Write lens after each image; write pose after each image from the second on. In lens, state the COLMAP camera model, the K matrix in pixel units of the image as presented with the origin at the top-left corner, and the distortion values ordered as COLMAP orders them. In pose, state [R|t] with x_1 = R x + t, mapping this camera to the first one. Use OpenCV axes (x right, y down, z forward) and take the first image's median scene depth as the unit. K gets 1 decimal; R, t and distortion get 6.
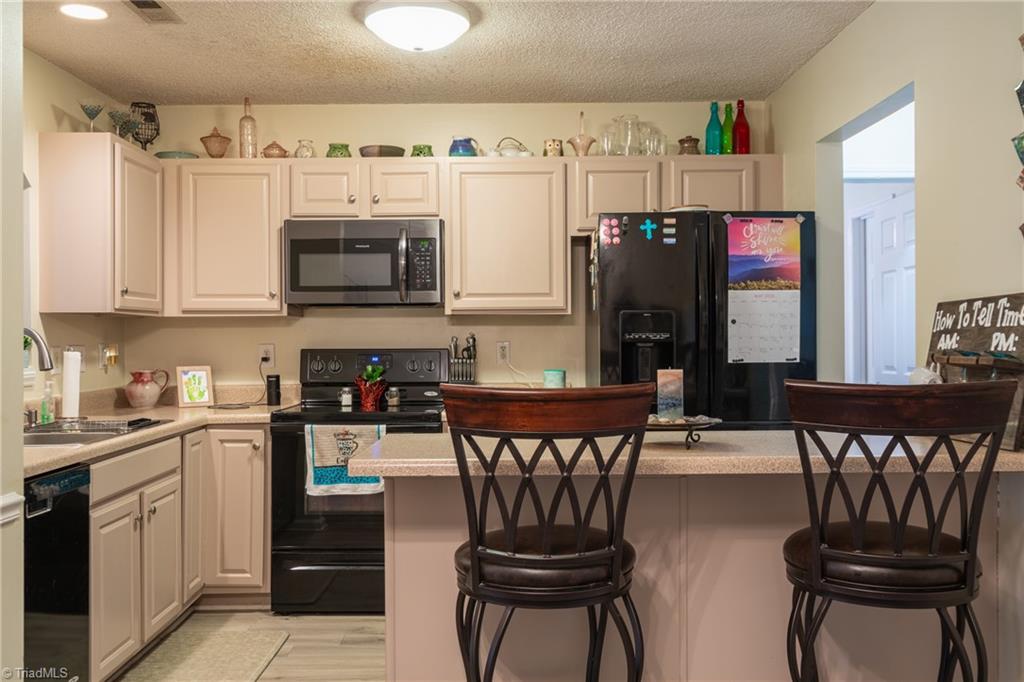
lens RADIAL K [[920.8, 0, 513.1], [0, 920.8, 338.0], [0, 0, 1]] dist [-0.006204, -0.002749]
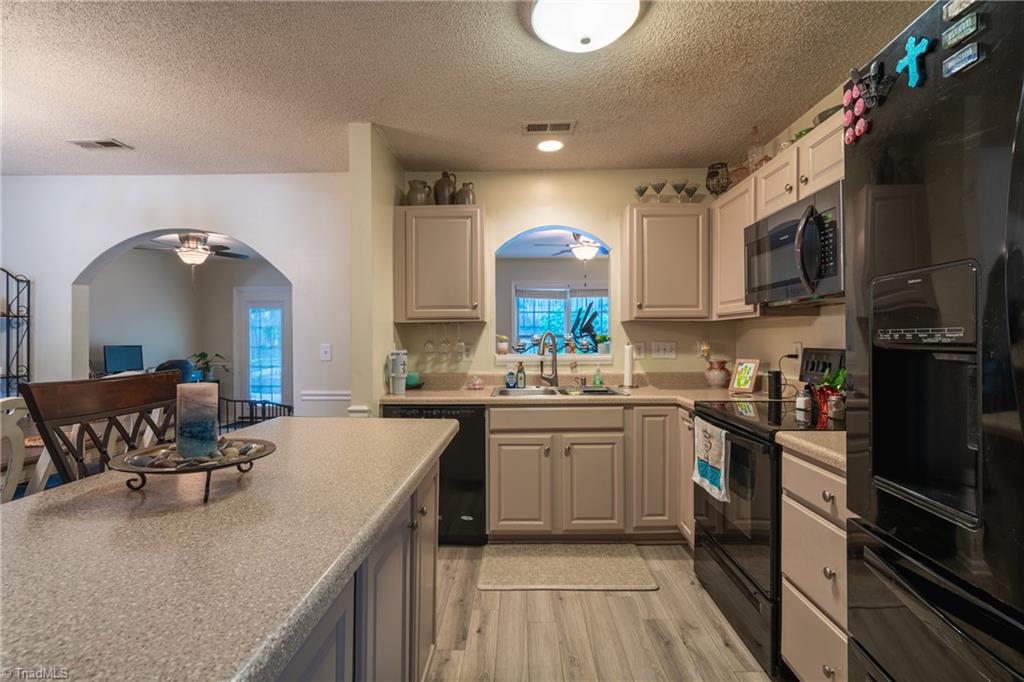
lens RADIAL K [[470.4, 0, 516.9], [0, 470.4, 341.6], [0, 0, 1]] dist [-0.005845, 0.002403]
pose [[-0.045762, 0.012379, -0.998876, 0.355021], [0.003070, 0.999920, 0.012251, -0.002494], [0.998948, -0.002506, -0.045797, 0.841243]]
